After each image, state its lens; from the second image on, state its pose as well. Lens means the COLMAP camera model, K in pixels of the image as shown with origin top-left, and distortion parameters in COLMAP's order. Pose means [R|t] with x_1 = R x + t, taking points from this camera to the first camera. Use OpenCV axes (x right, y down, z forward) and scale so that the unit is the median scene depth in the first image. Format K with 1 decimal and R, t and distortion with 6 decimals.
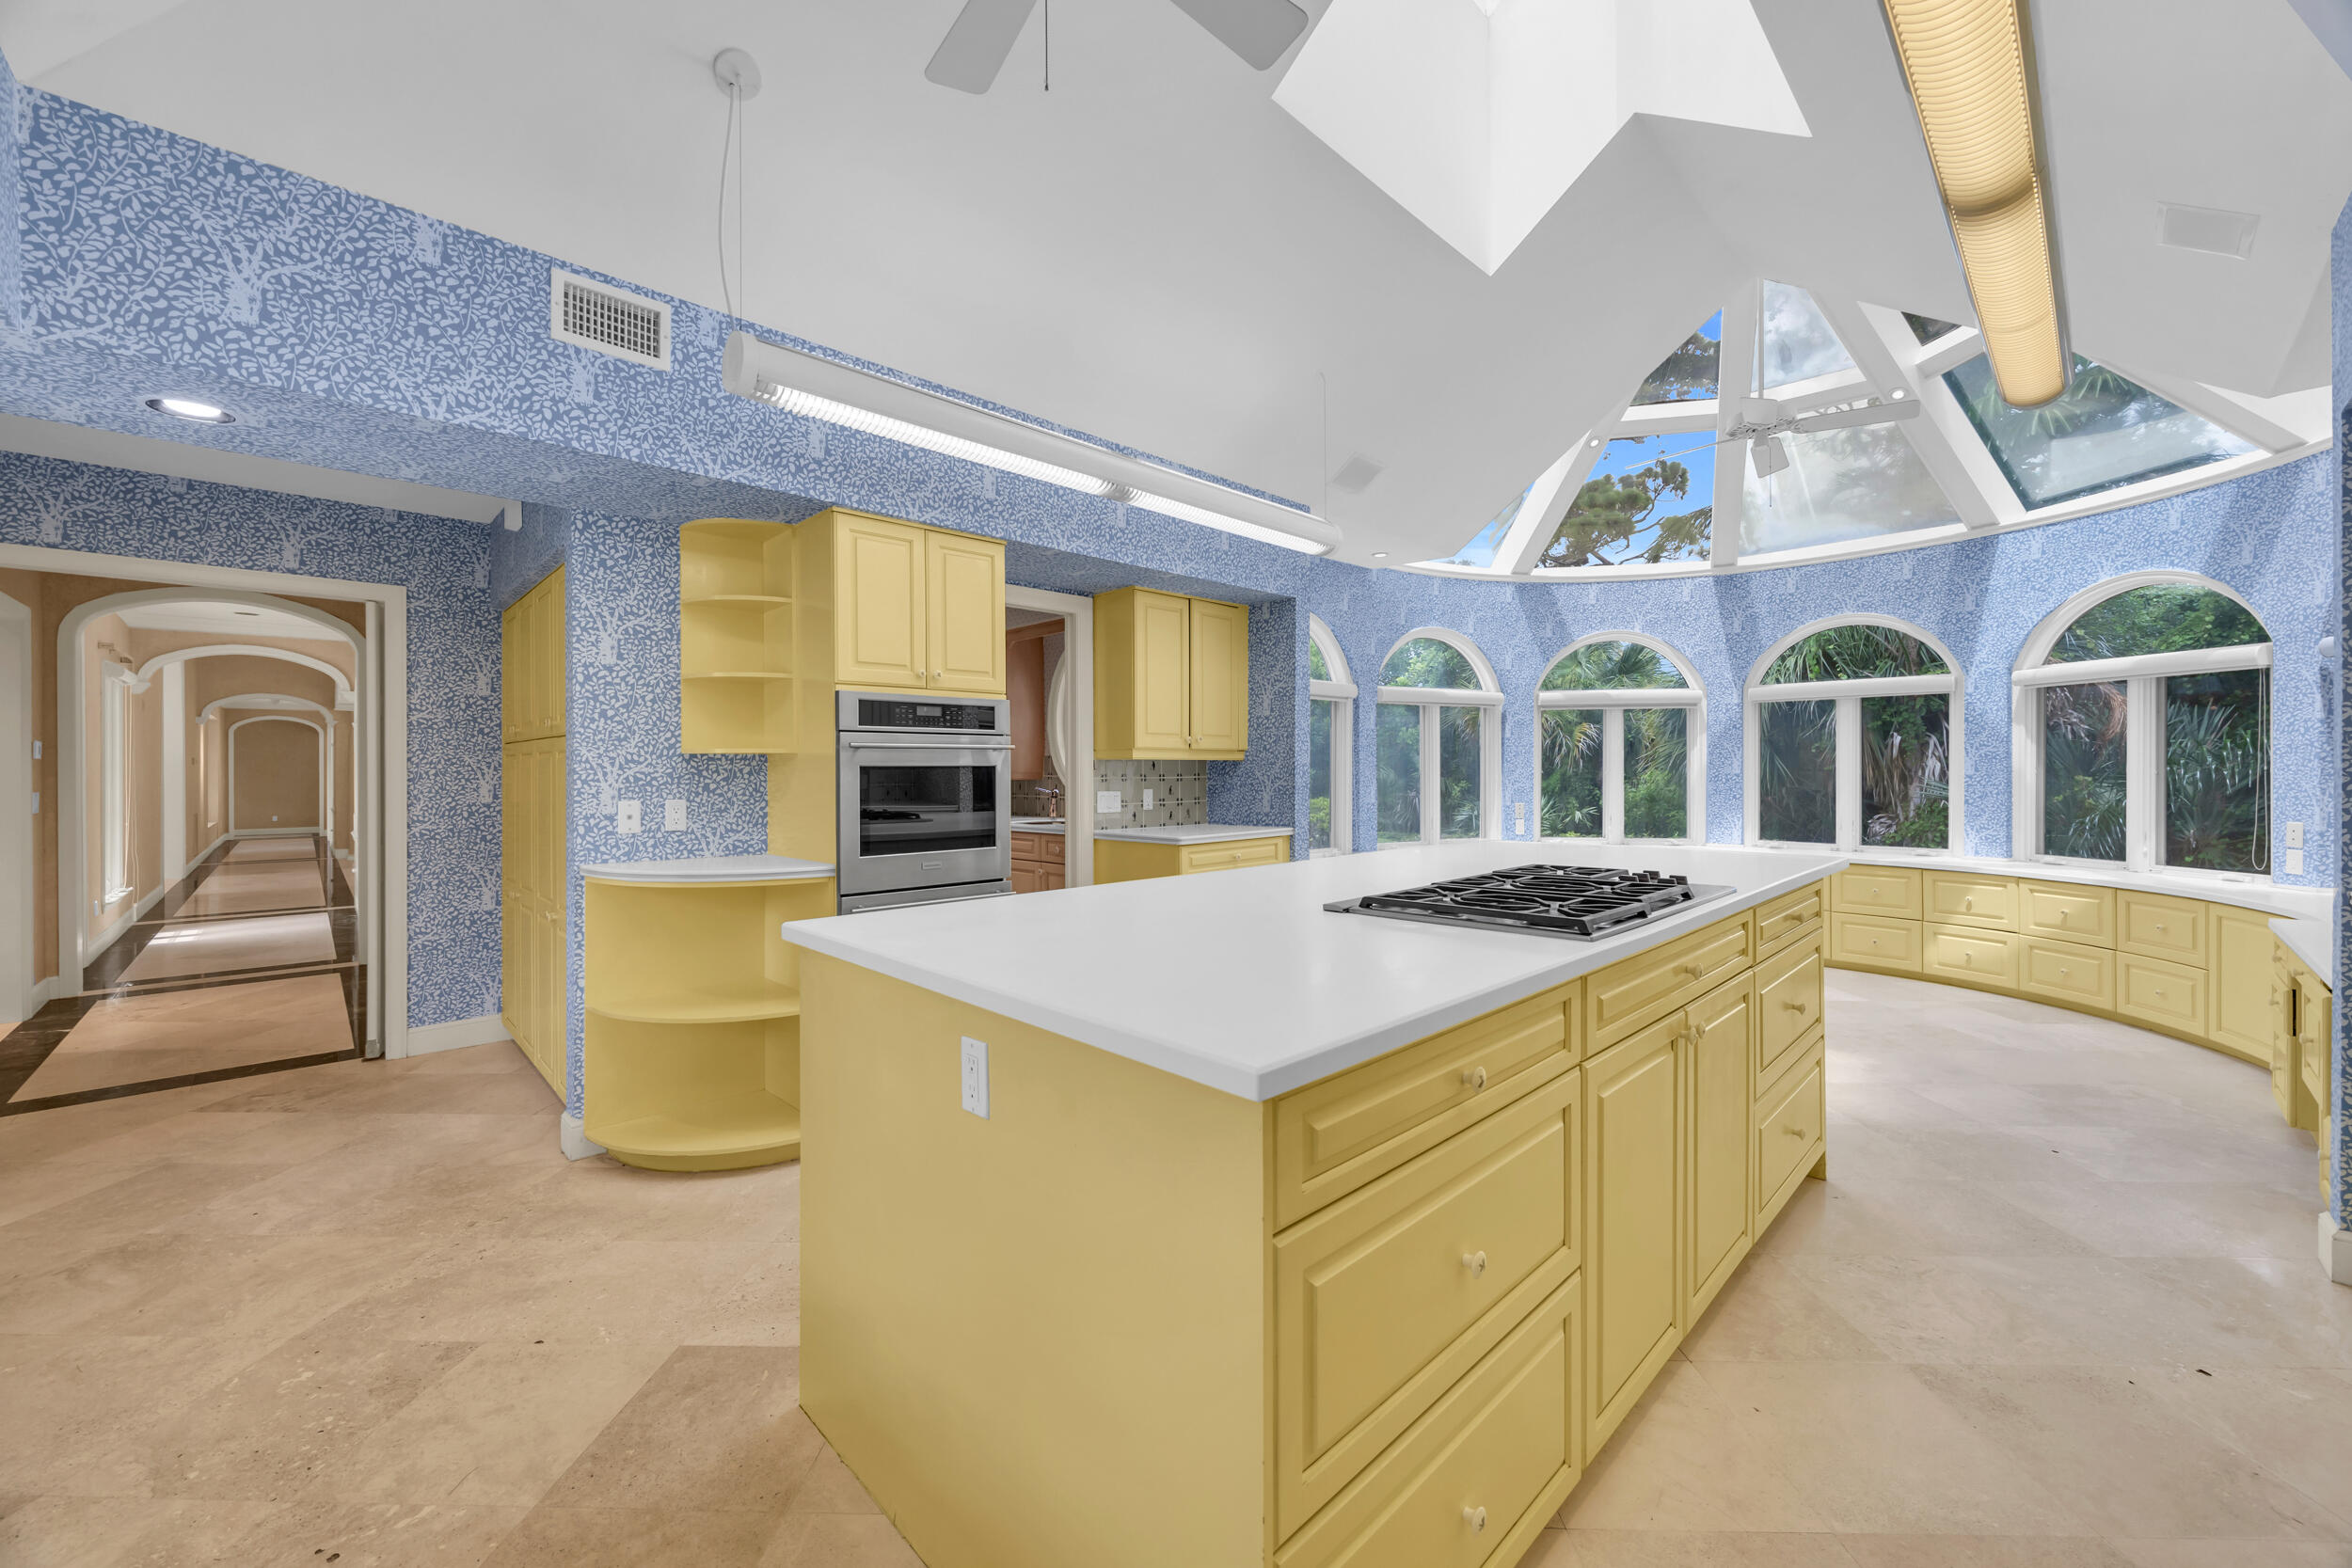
lens RADIAL K [[908.1, 0, 1173.8], [0, 908.1, 773.7], [0, 0, 1]] dist [-0.003786, 0.000483]
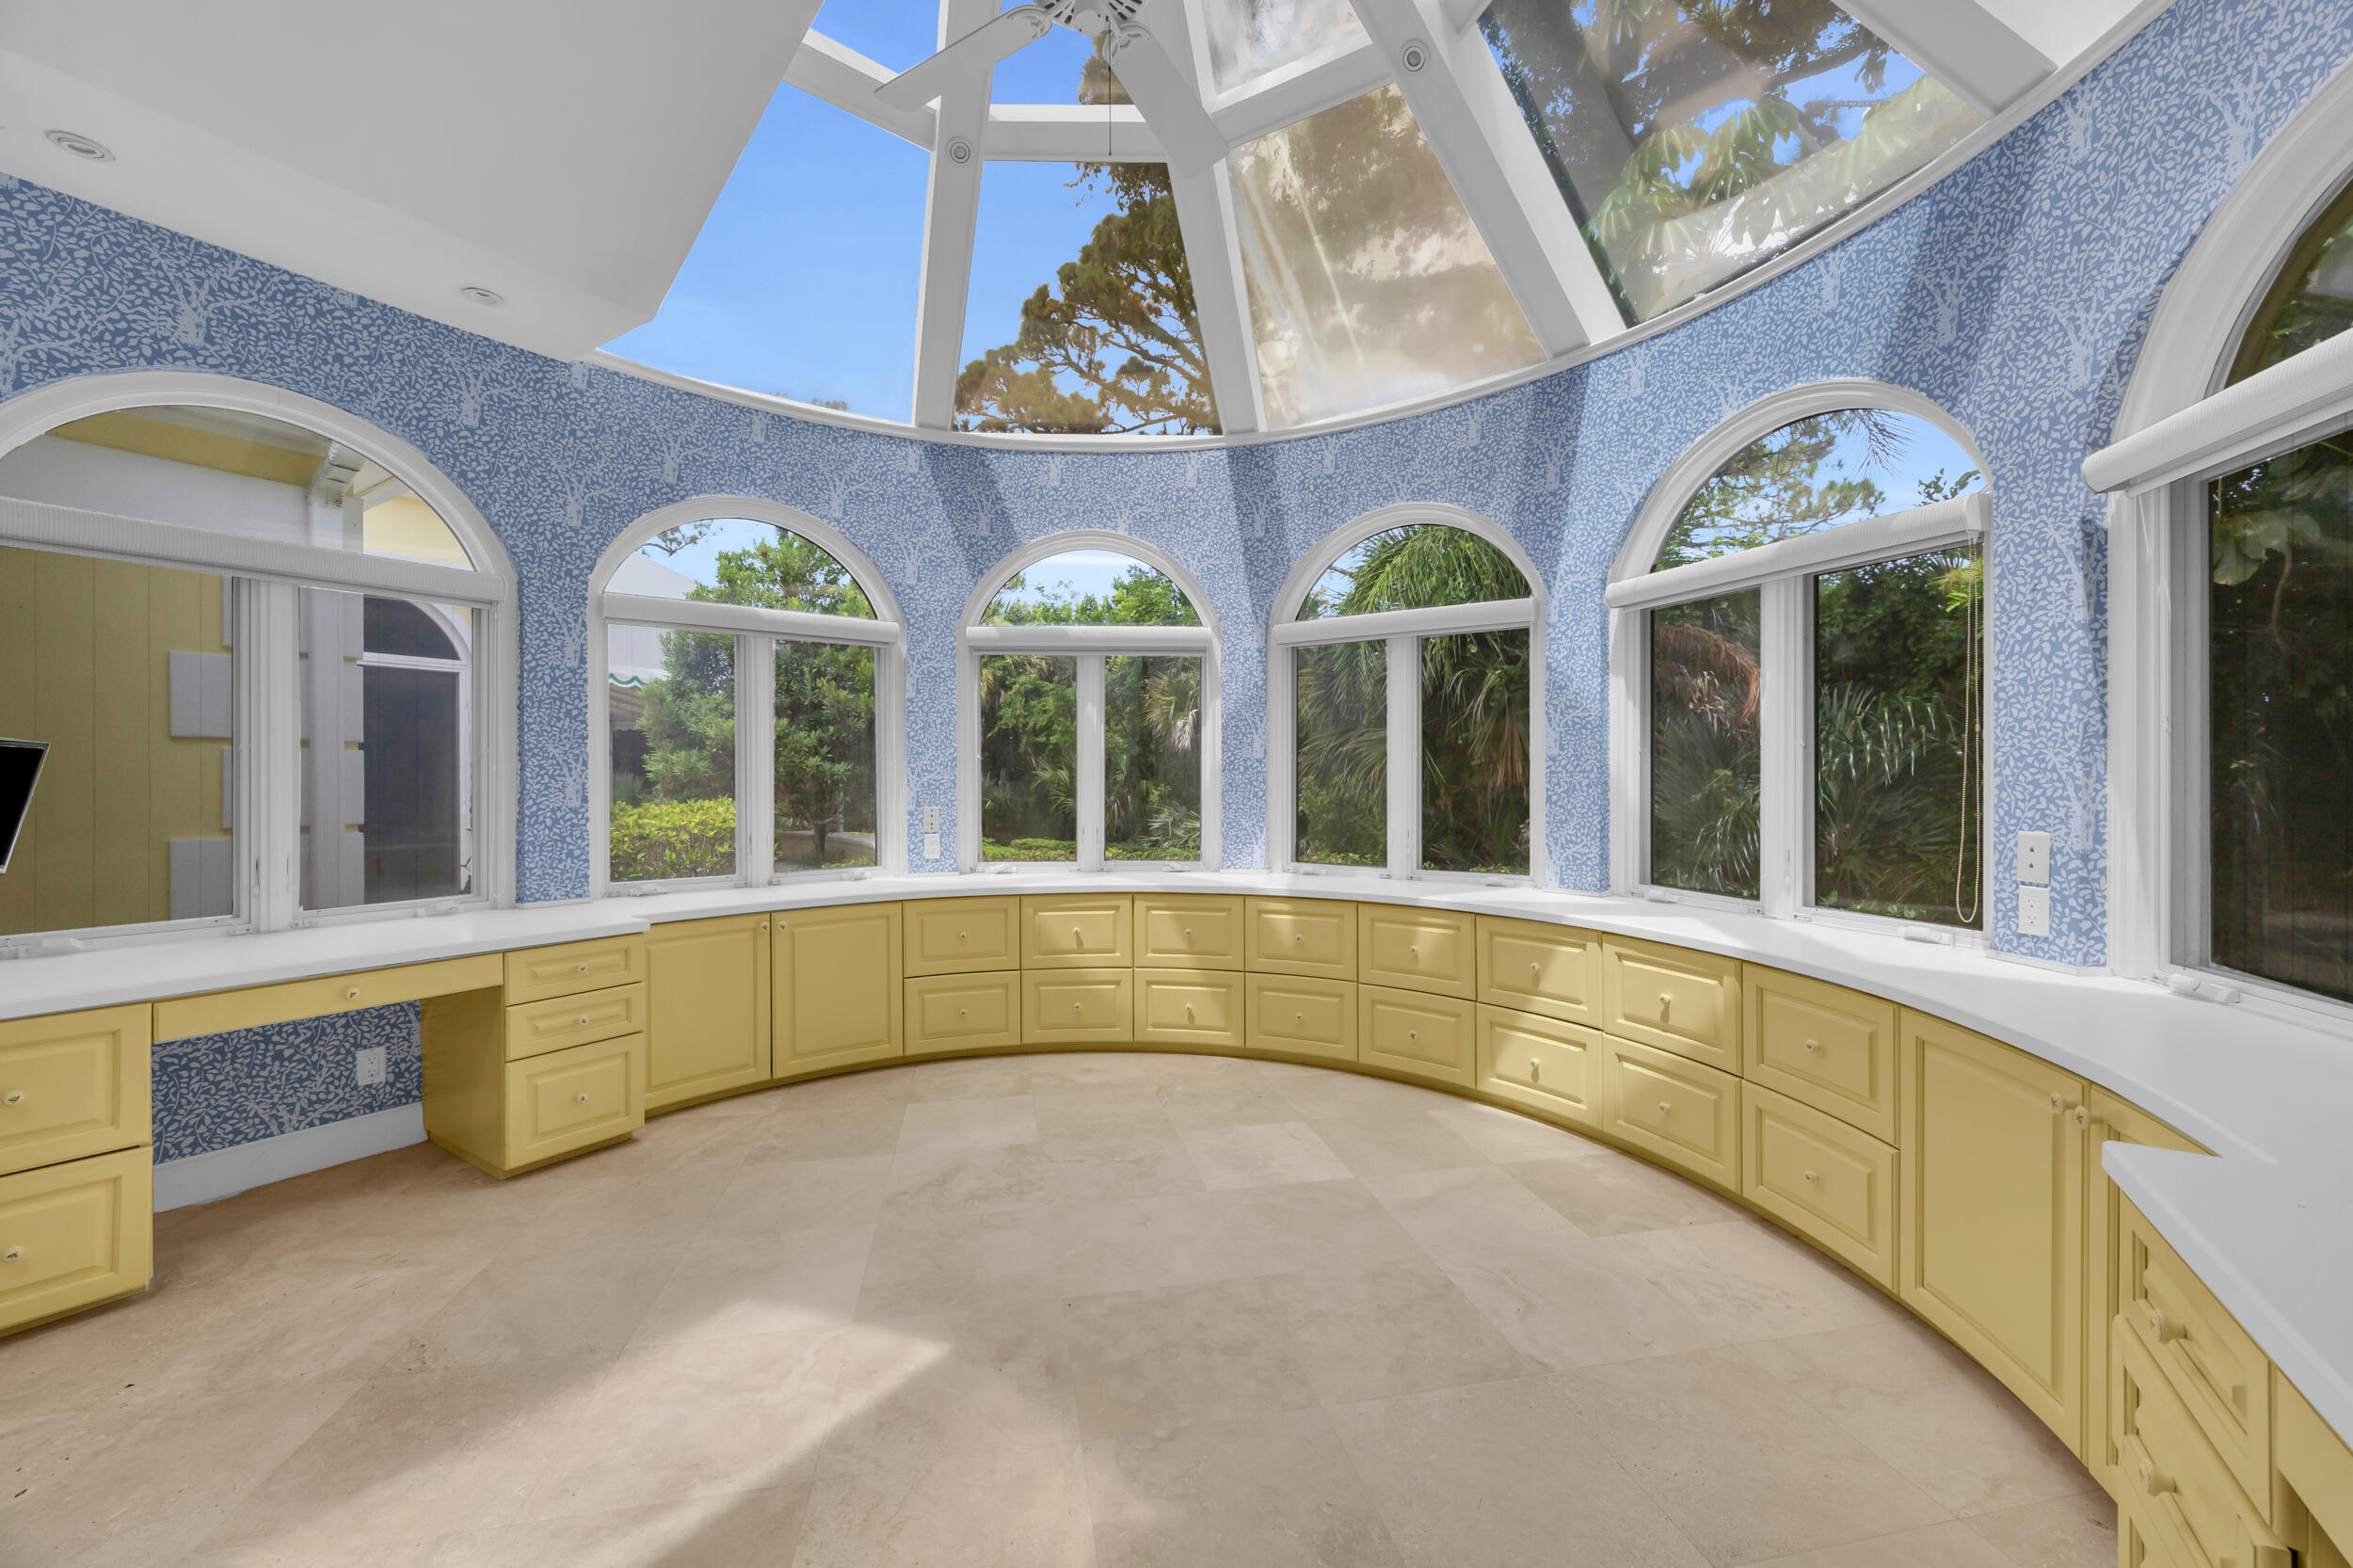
lens RADIAL K [[908.5, 0, 1170.2], [0, 908.5, 780.6], [0, 0, 1]] dist [-0.003786, 0.000483]
pose [[0.975662, -0.000844, 0.219277, 0.517761], [0.000912, 1.000000, -0.000209, 0.019249], [-0.219277, 0.000404, 0.975663, 0.480663]]
